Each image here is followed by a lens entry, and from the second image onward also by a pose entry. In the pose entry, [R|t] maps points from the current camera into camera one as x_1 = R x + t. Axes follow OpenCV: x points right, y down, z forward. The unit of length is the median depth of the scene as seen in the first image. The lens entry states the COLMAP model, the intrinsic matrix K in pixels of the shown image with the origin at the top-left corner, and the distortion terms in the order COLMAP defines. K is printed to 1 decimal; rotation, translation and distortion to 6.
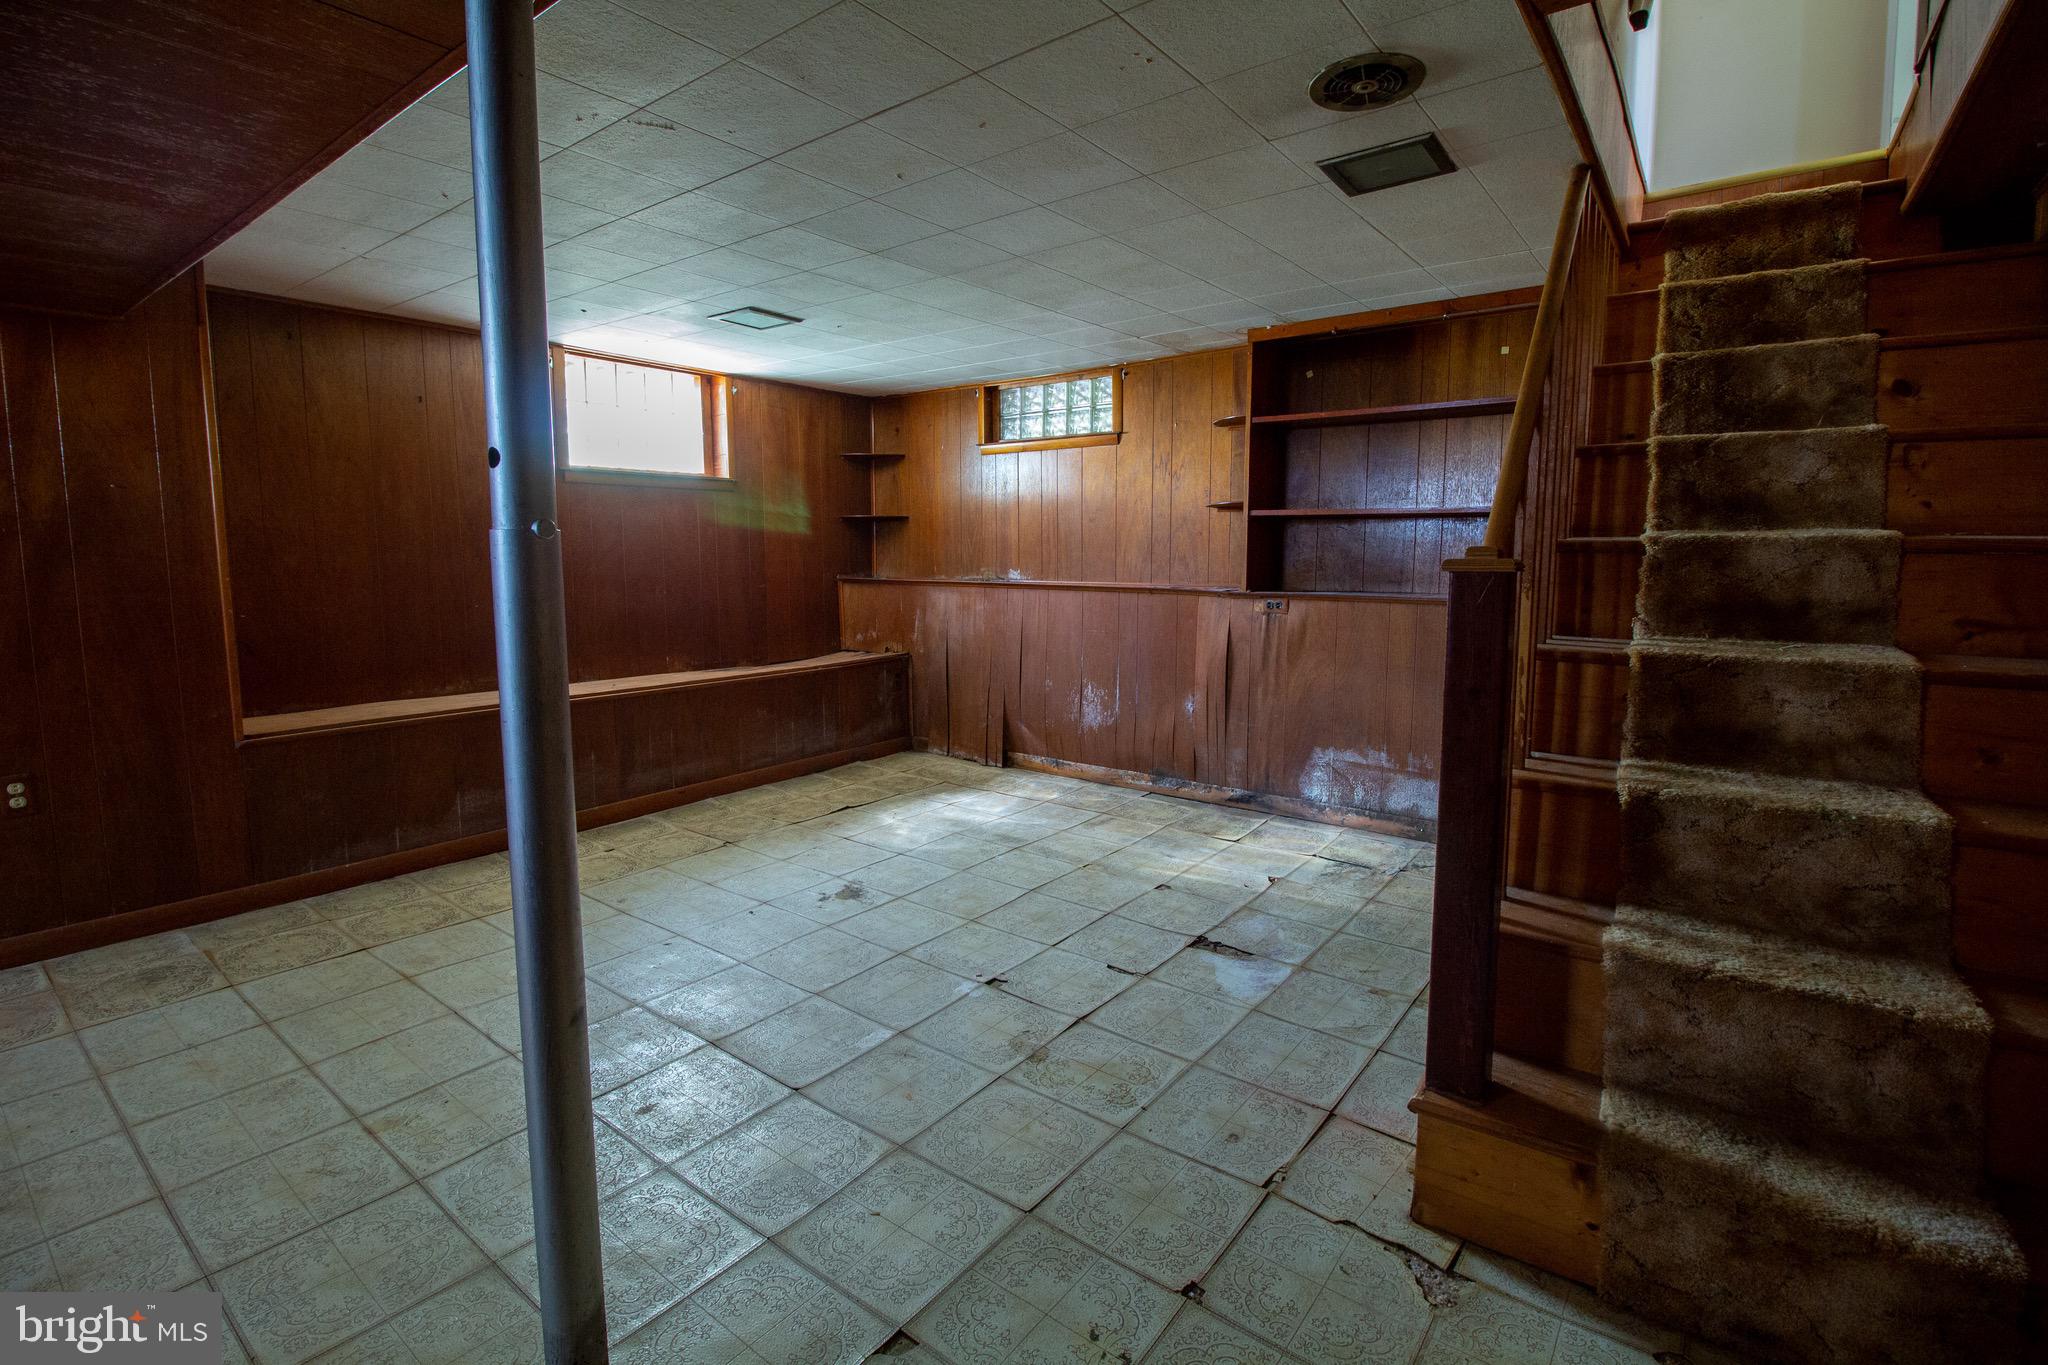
lens RADIAL K [[943.2, 0, 1023.9], [0, 943.2, 654.9], [0, 0, 1]] dist [0.001413, -0.012809]
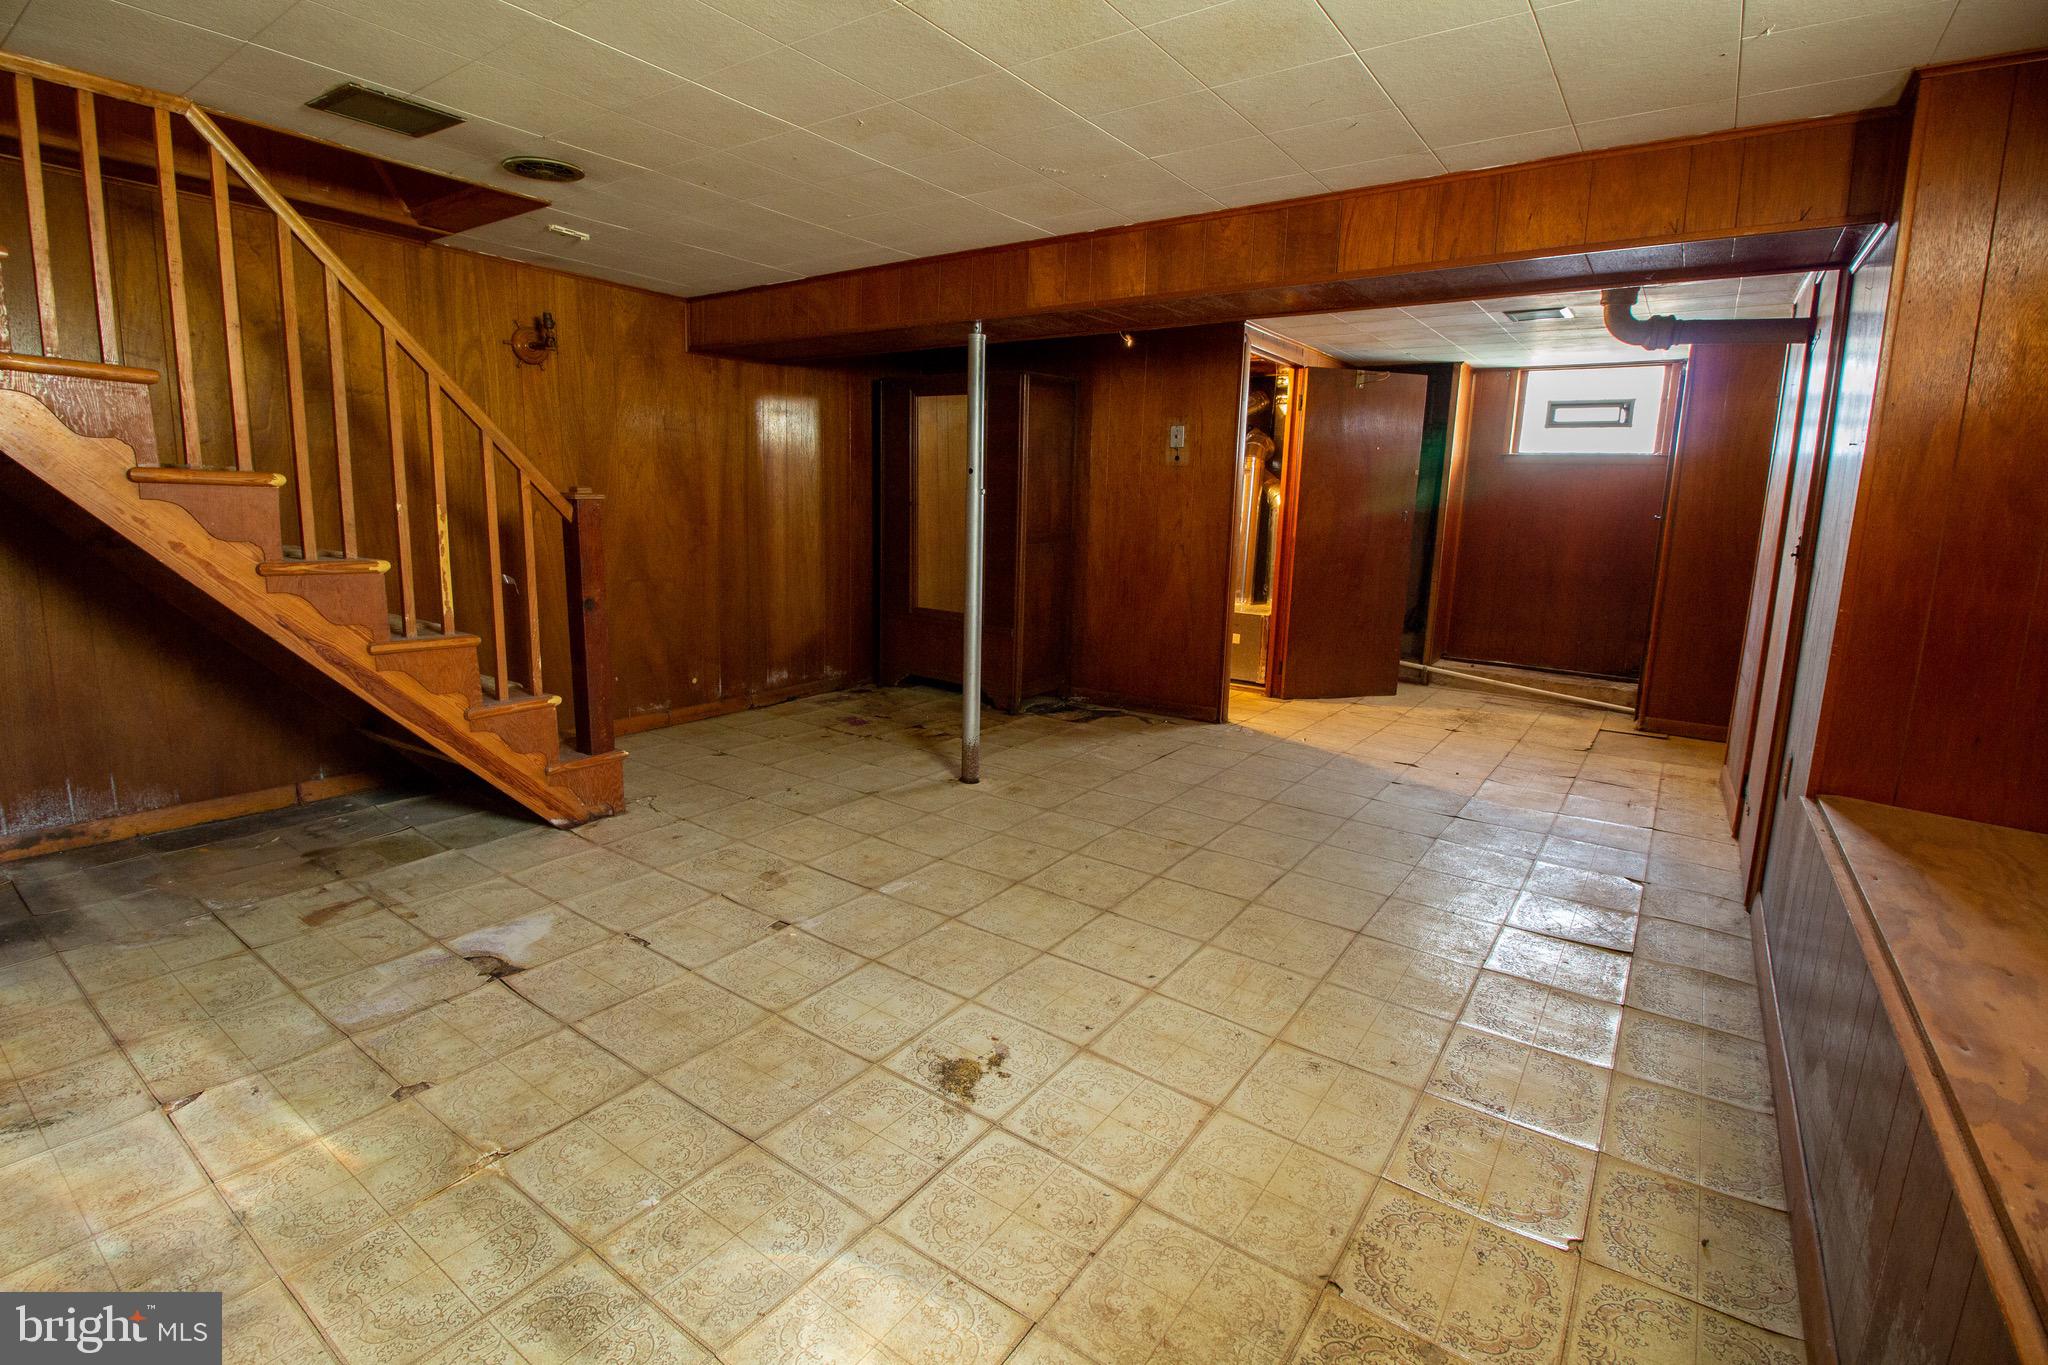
lens RADIAL K [[943.2, 0, 1023.9], [0, 943.2, 654.9], [0, 0, 1]] dist [0.001413, -0.012809]
pose [[-0.999094, -0.021186, -0.036922, -0.206155], [-0.030571, 0.960670, 0.276004, -0.181328], [0.029622, 0.276883, -0.960447, 1.568721]]
